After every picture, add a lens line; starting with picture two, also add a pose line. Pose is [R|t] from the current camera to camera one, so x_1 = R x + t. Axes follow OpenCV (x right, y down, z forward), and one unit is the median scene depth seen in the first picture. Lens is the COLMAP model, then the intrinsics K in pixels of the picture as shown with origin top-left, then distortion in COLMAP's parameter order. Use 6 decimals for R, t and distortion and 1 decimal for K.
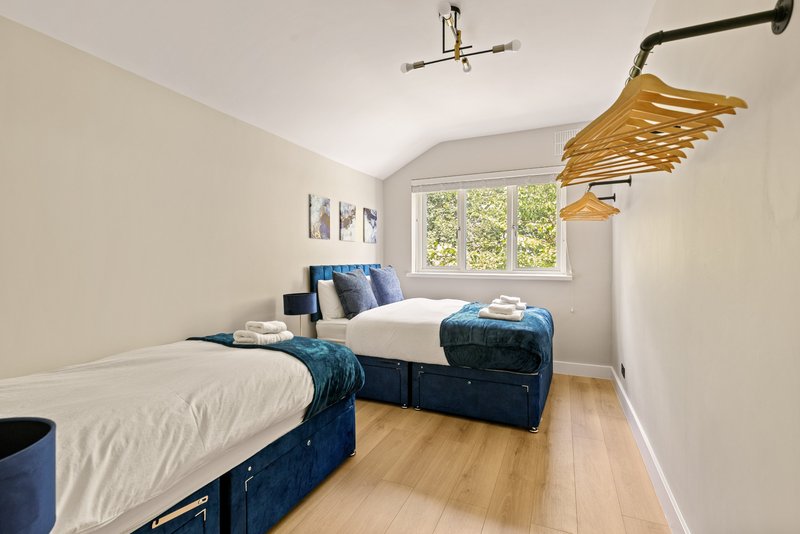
lens RADIAL K [[363.0, 0, 400.0], [0, 363.0, 267.0], [0, 0, 1]] dist [0.001730, 0.000815]
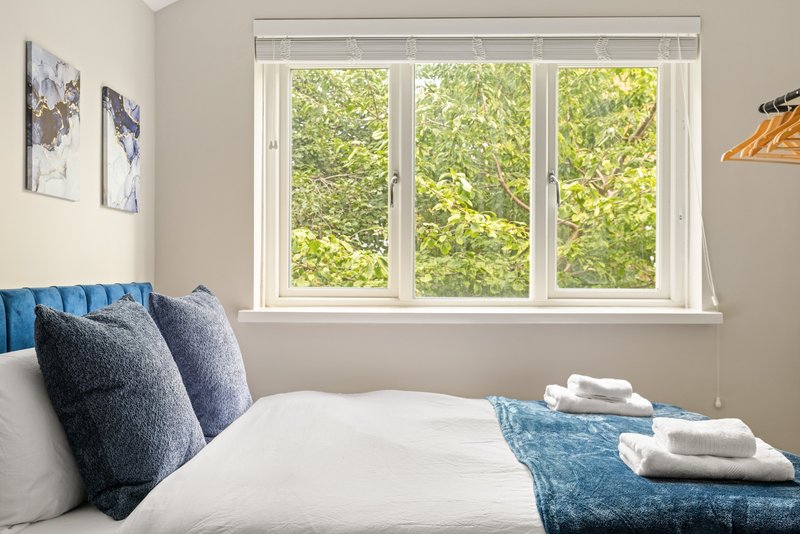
lens RADIAL K [[789.5, 0, 400.0], [0, 789.5, 267.0], [0, 0, 1]] dist [0.098496, 0.001853]
pose [[0.921354, 0.006767, 0.388665, -0.151051], [0.006431, 0.999446, -0.032646, 0.001958], [-0.388671, 0.032578, 0.920801, 0.386743]]
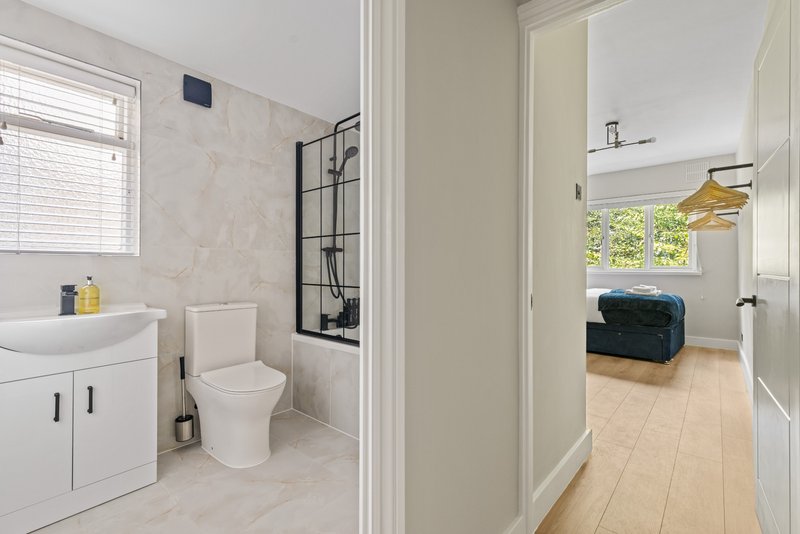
lens RADIAL K [[363.0, 0, 400.0], [0, 363.0, 267.0], [0, 0, 1]] dist [0.001730, 0.000815]
pose [[0.957179, 0.005502, -0.289443, -0.202909], [-0.013114, 0.999617, -0.024366, 0.056007], [0.289199, 0.027119, 0.956885, -0.609267]]
